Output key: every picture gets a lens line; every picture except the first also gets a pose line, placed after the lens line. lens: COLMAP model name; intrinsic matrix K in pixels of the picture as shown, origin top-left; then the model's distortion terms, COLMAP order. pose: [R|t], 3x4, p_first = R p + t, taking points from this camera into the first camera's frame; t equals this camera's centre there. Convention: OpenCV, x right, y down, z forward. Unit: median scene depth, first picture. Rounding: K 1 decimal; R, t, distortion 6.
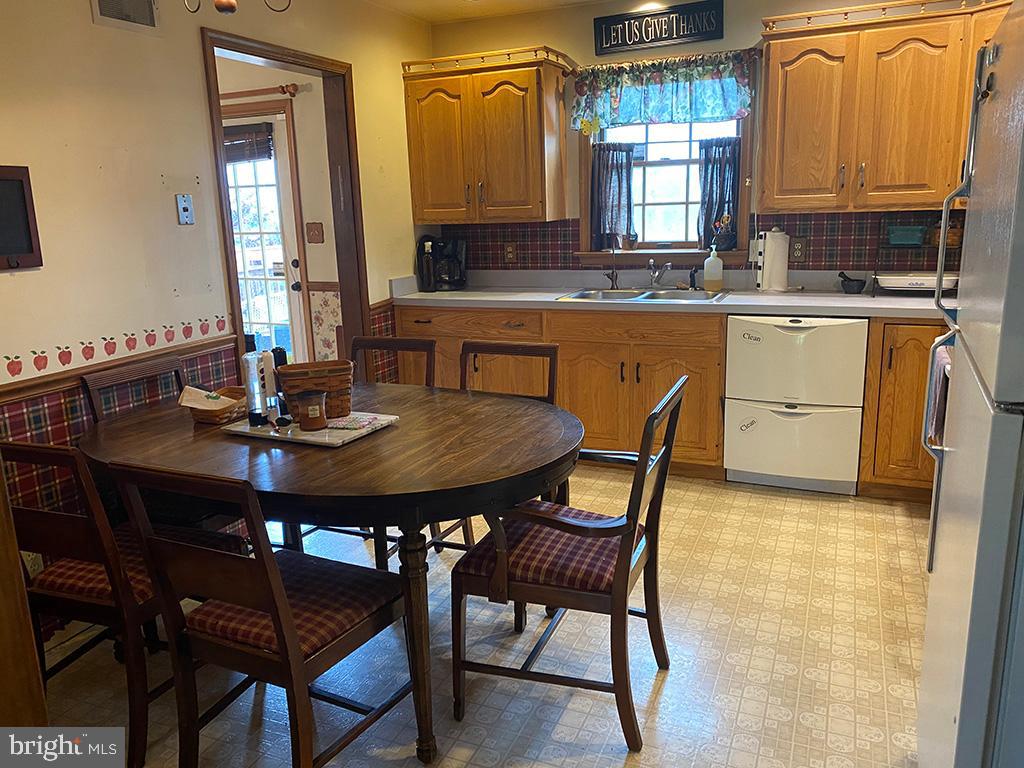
lens RADIAL K [[782.6, 0, 506.1], [0, 782.6, 376.7], [0, 0, 1]] dist [0.048894, -0.060314]
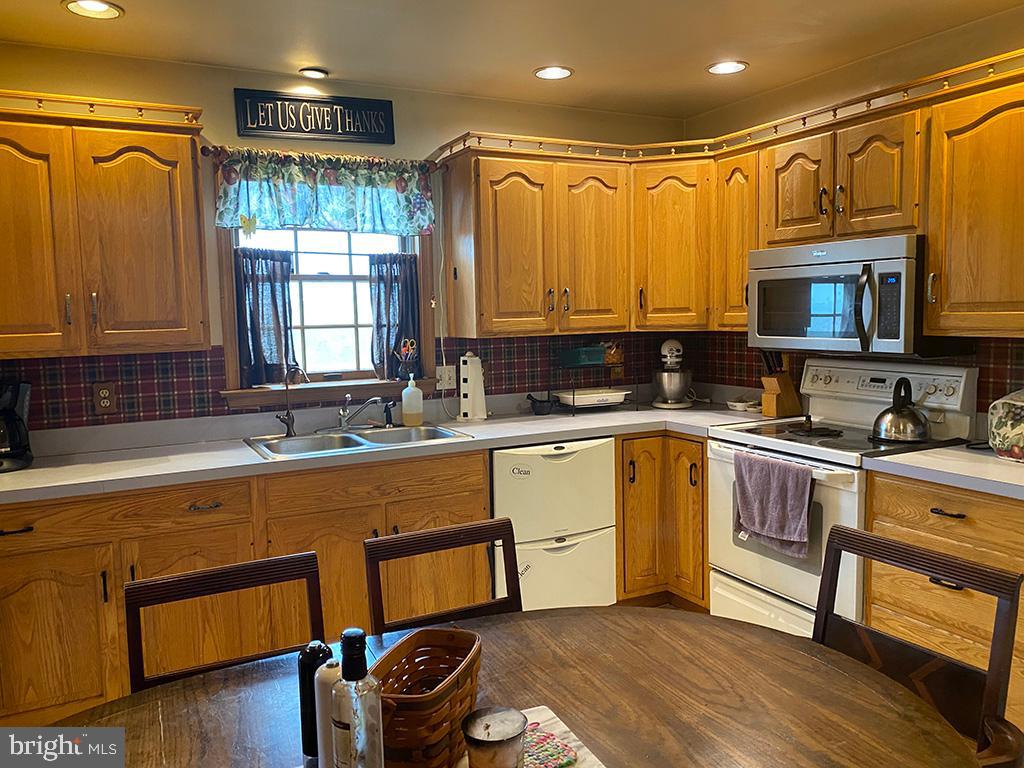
lens RADIAL K [[782.6, 0, 505.6], [0, 782.6, 388.1], [0, 0, 1]] dist [0.048894, -0.060314]
pose [[0.630721, -0.060551, 0.773644, -0.337205], [0.168127, 0.983934, -0.060057, -0.082115], [-0.757578, 0.167949, 0.630768, 0.380403]]
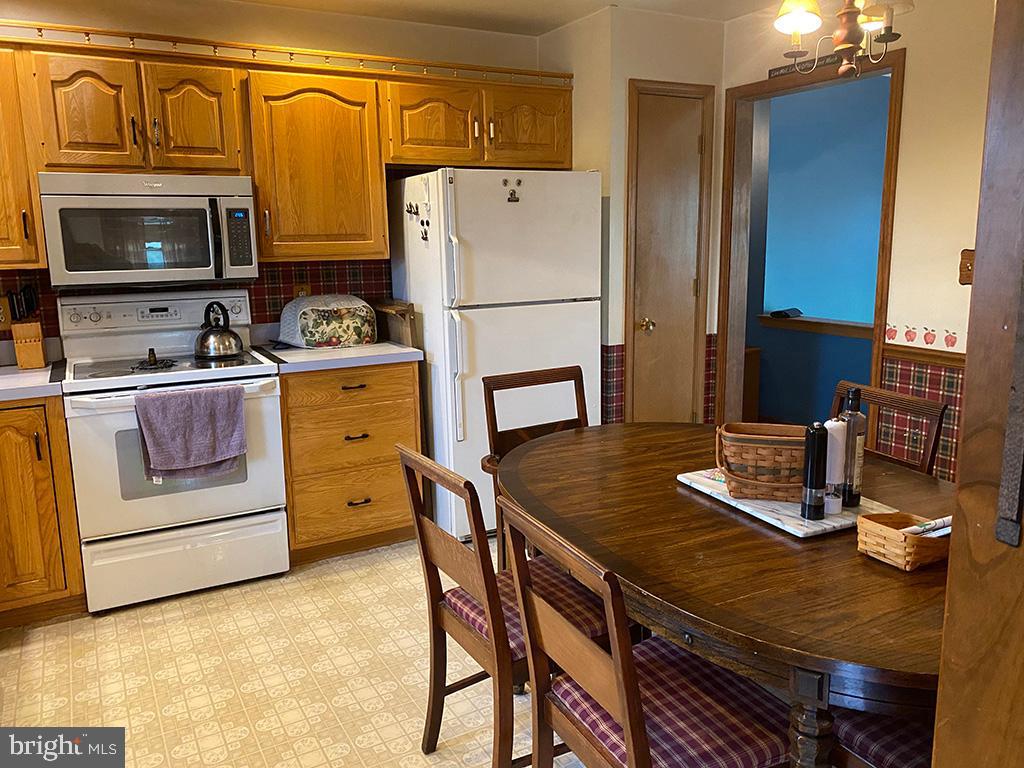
lens RADIAL K [[782.6, 0, 515.1], [0, 782.6, 380.2], [0, 0, 1]] dist [0.048894, -0.060314]
pose [[-0.791177, -0.065916, 0.608025, -0.306606], [0.172639, 0.929673, 0.325428, -0.212732], [-0.586716, 0.362440, -0.724156, 1.007341]]
